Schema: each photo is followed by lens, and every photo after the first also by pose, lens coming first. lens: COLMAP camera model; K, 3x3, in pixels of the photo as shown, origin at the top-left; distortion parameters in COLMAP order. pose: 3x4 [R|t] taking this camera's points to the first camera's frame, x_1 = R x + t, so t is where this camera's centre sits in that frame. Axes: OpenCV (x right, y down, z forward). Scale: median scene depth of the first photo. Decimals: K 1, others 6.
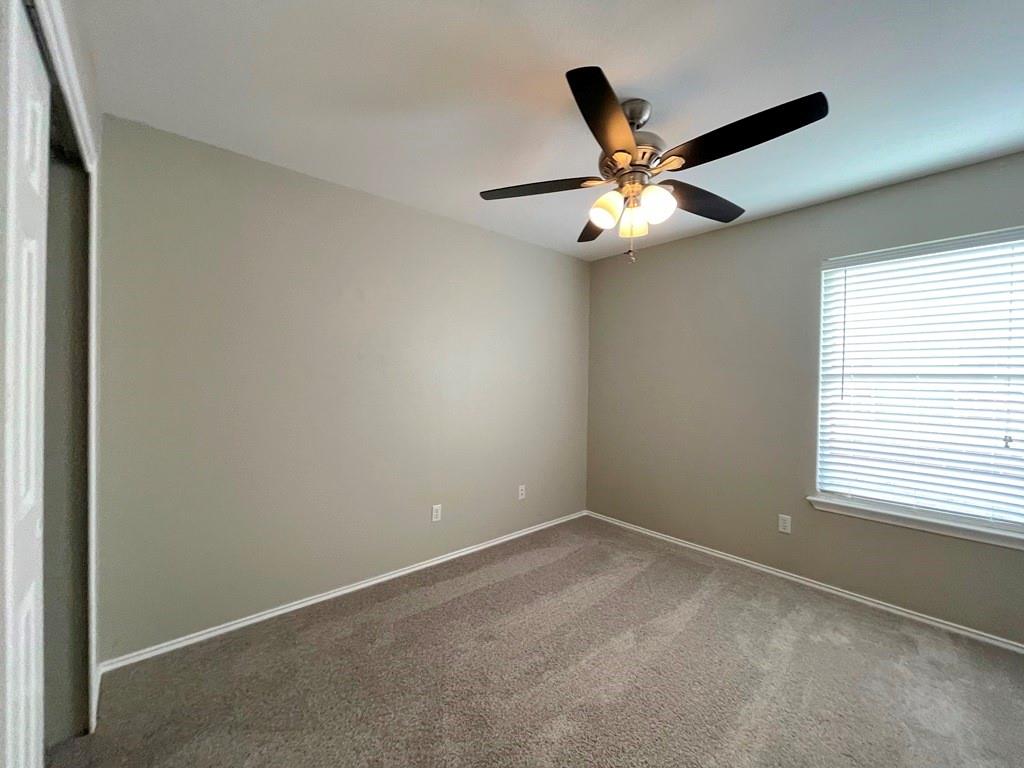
lens RADIAL K [[413.0, 0, 509.3], [0, 413.0, 381.8], [0, 0, 1]] dist [-0.003210, 0.000374]
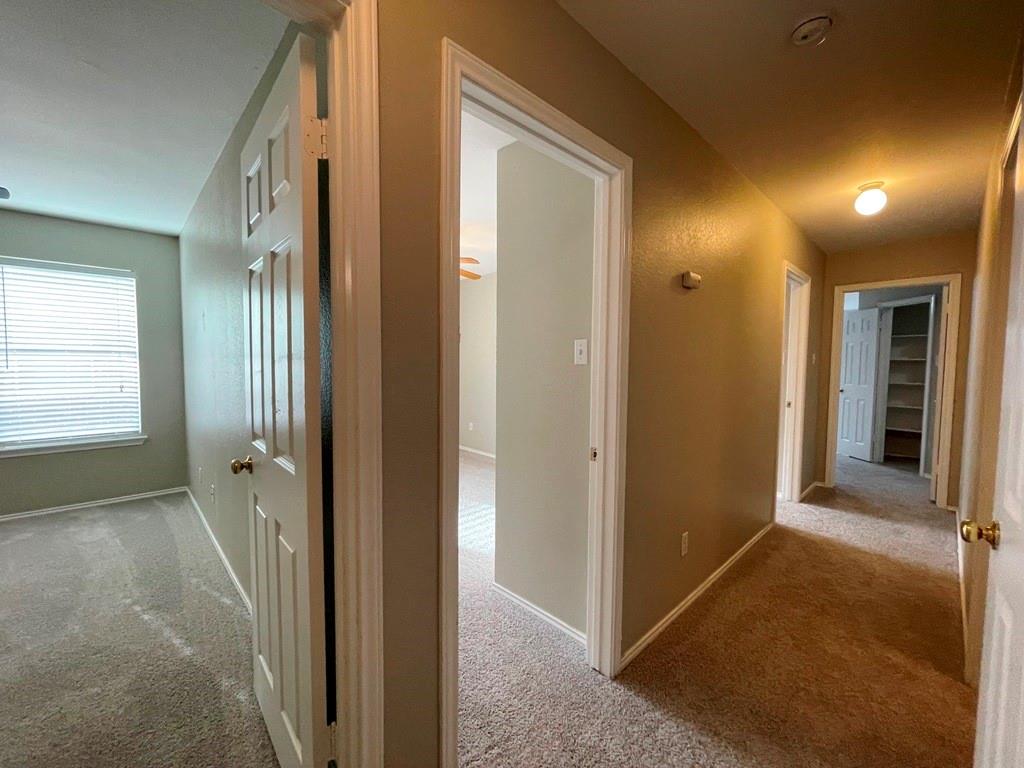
lens RADIAL K [[413.0, 0, 509.7], [0, 413.0, 384.1], [0, 0, 1]] dist [-0.003210, 0.000374]
pose [[-0.046899, -0.068170, 0.996571, -0.670018], [-0.000380, 0.997670, 0.068227, 0.002874], [-0.998900, 0.002821, -0.046816, -0.617471]]
